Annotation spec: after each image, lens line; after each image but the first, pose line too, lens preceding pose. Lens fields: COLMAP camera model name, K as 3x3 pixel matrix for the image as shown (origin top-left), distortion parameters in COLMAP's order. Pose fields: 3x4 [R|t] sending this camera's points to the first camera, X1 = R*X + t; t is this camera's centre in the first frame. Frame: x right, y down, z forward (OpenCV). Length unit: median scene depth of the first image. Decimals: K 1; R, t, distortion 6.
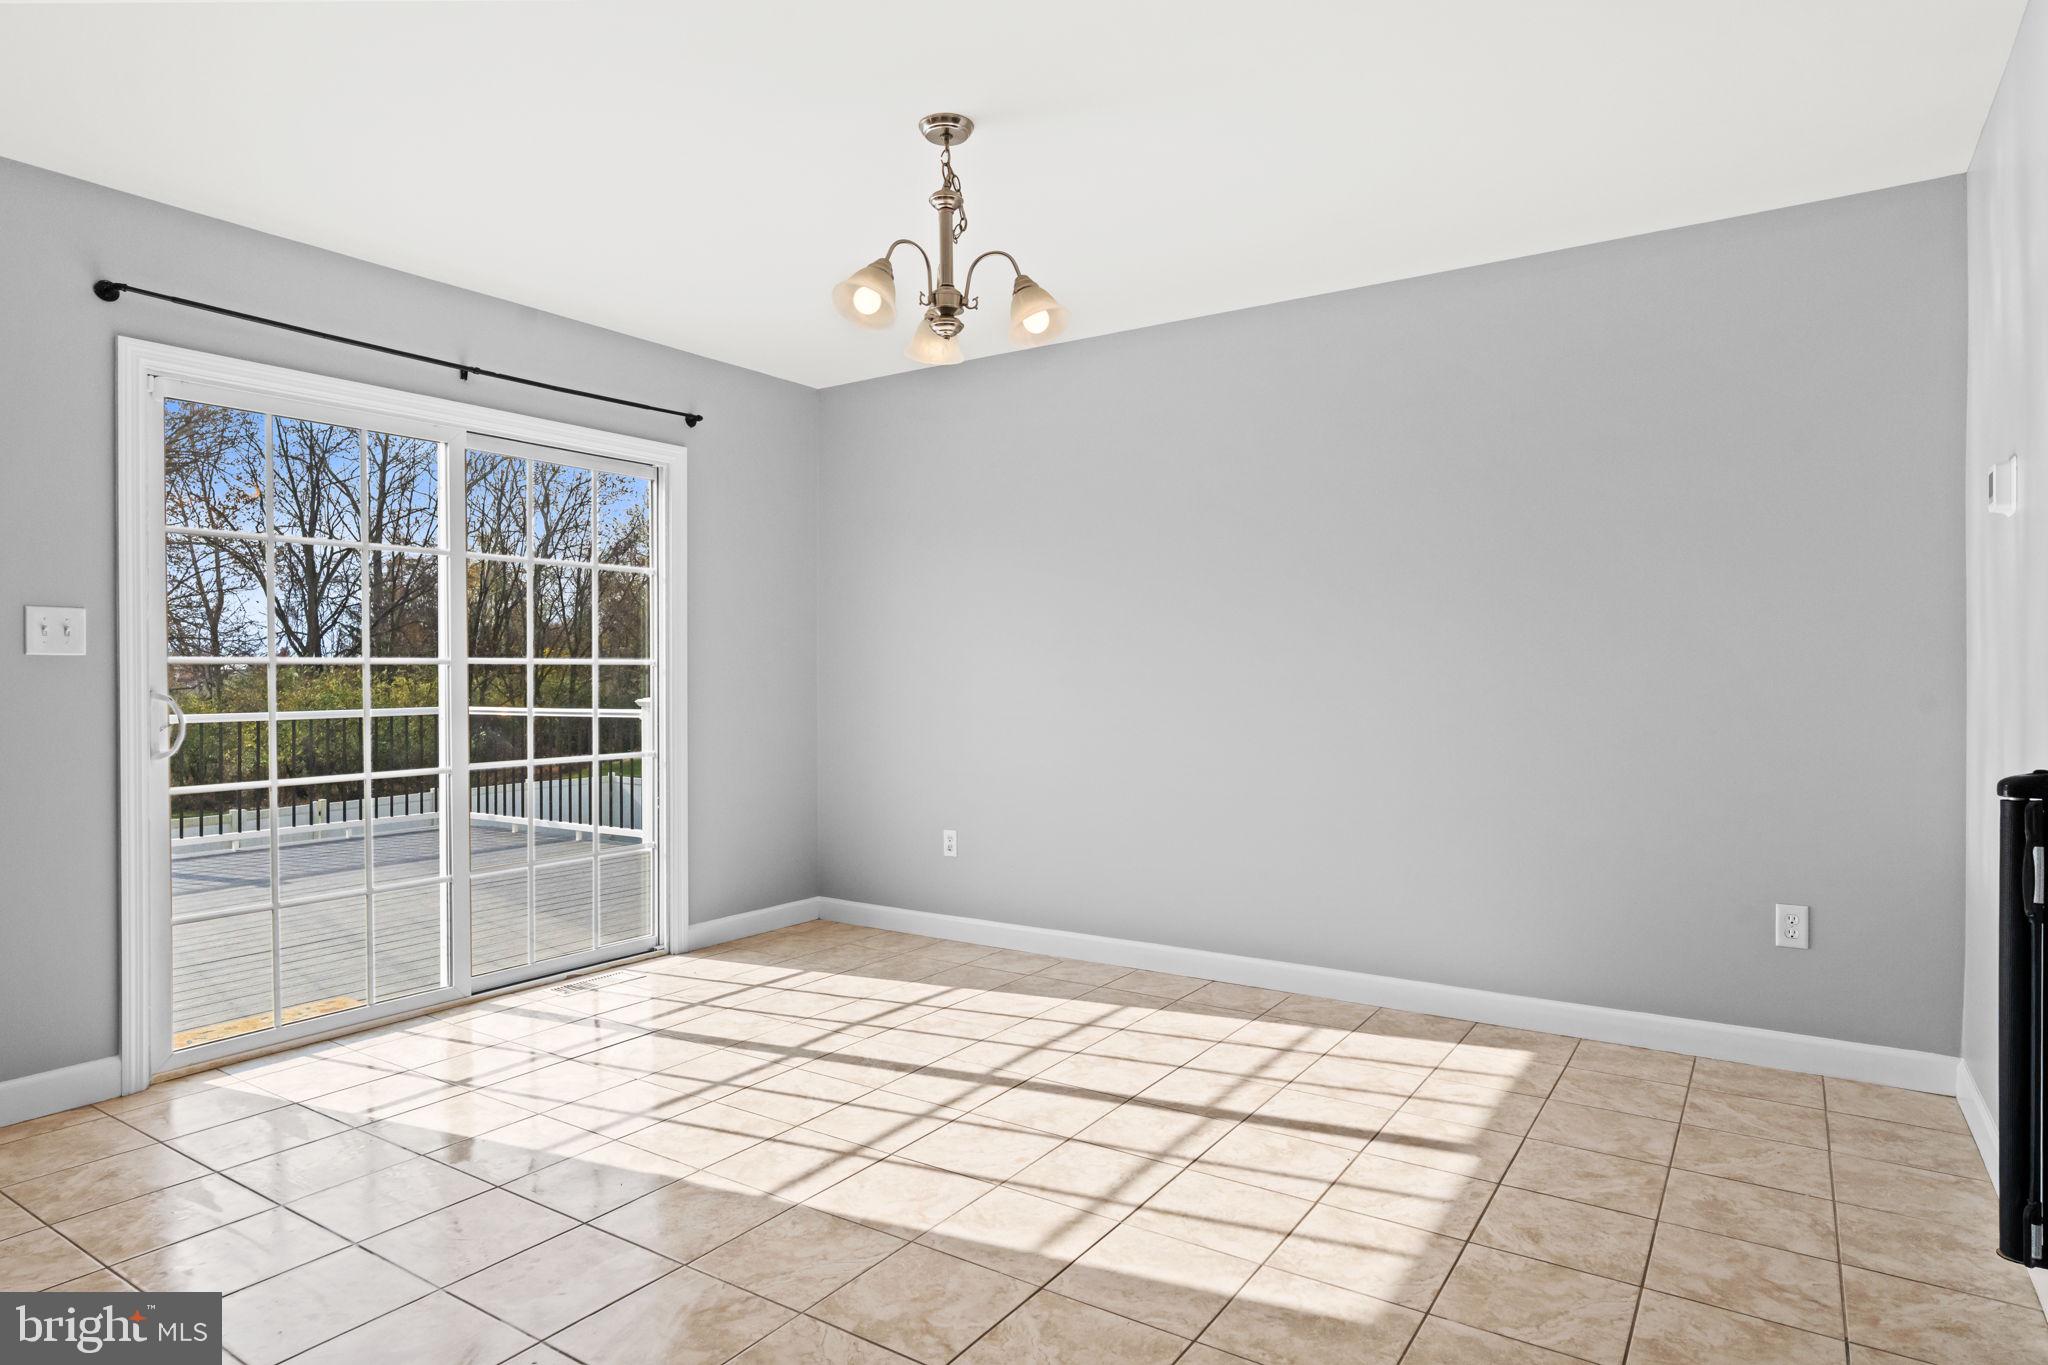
lens RADIAL K [[1181.0, 0, 973.5], [0, 1181.0, 678.3], [0, 0, 1]] dist [-0.000332, -0.003304]
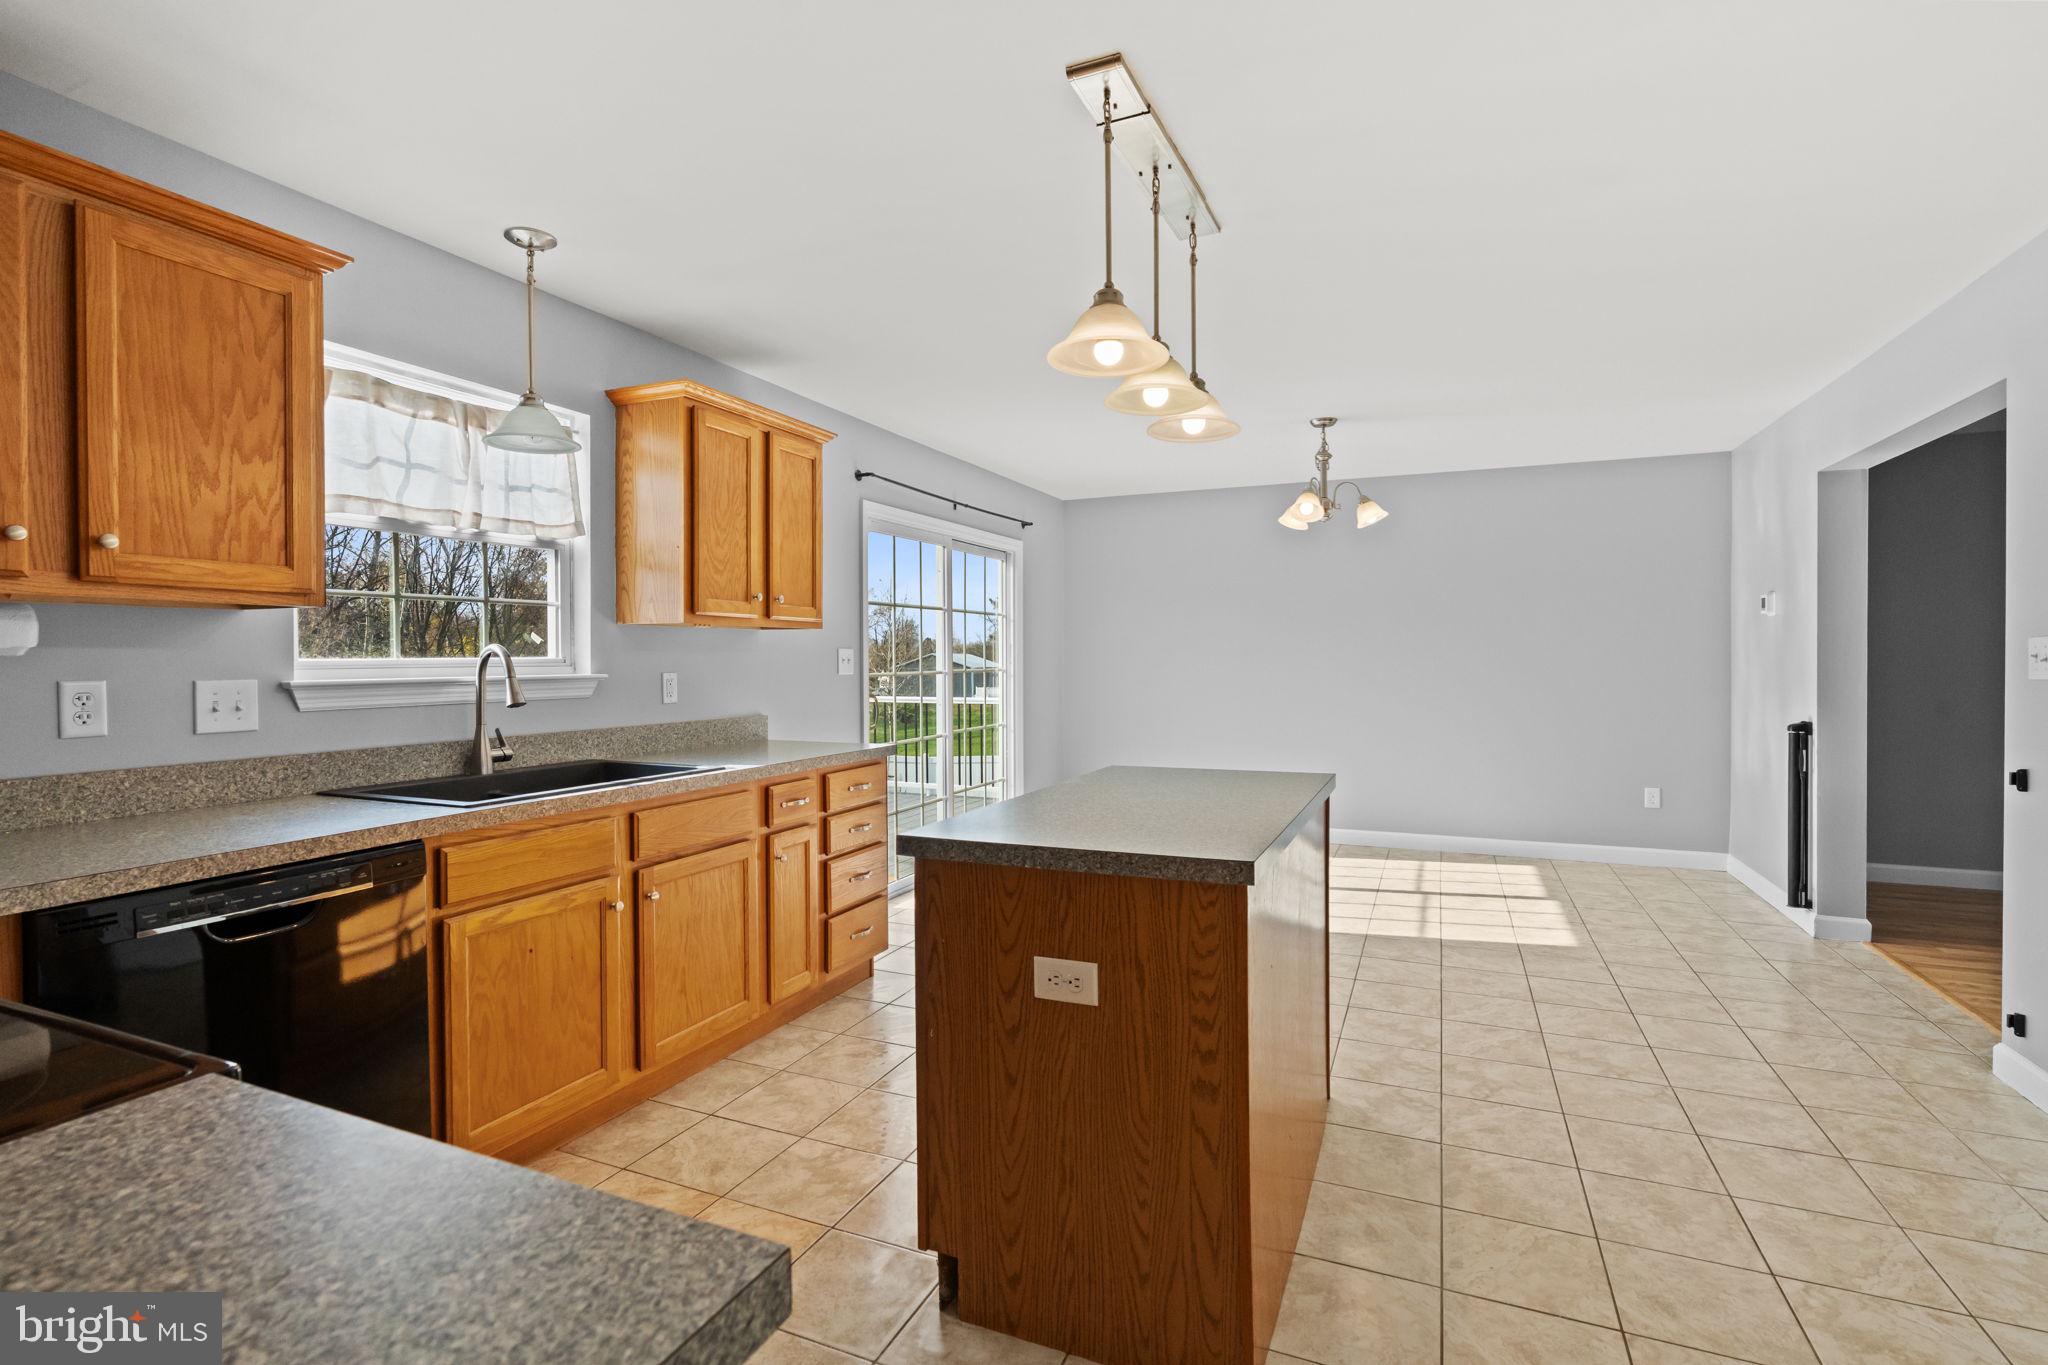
lens RADIAL K [[940.5, 0, 1019.5], [0, 940.5, 667.2], [0, 0, 1]] dist [-0.008933, 0.003675]
pose [[0.985574, -0.003902, 0.169199, -0.737576], [0.003152, 0.999984, 0.004699, -0.036432], [-0.169215, -0.004098, 0.985571, -0.482293]]
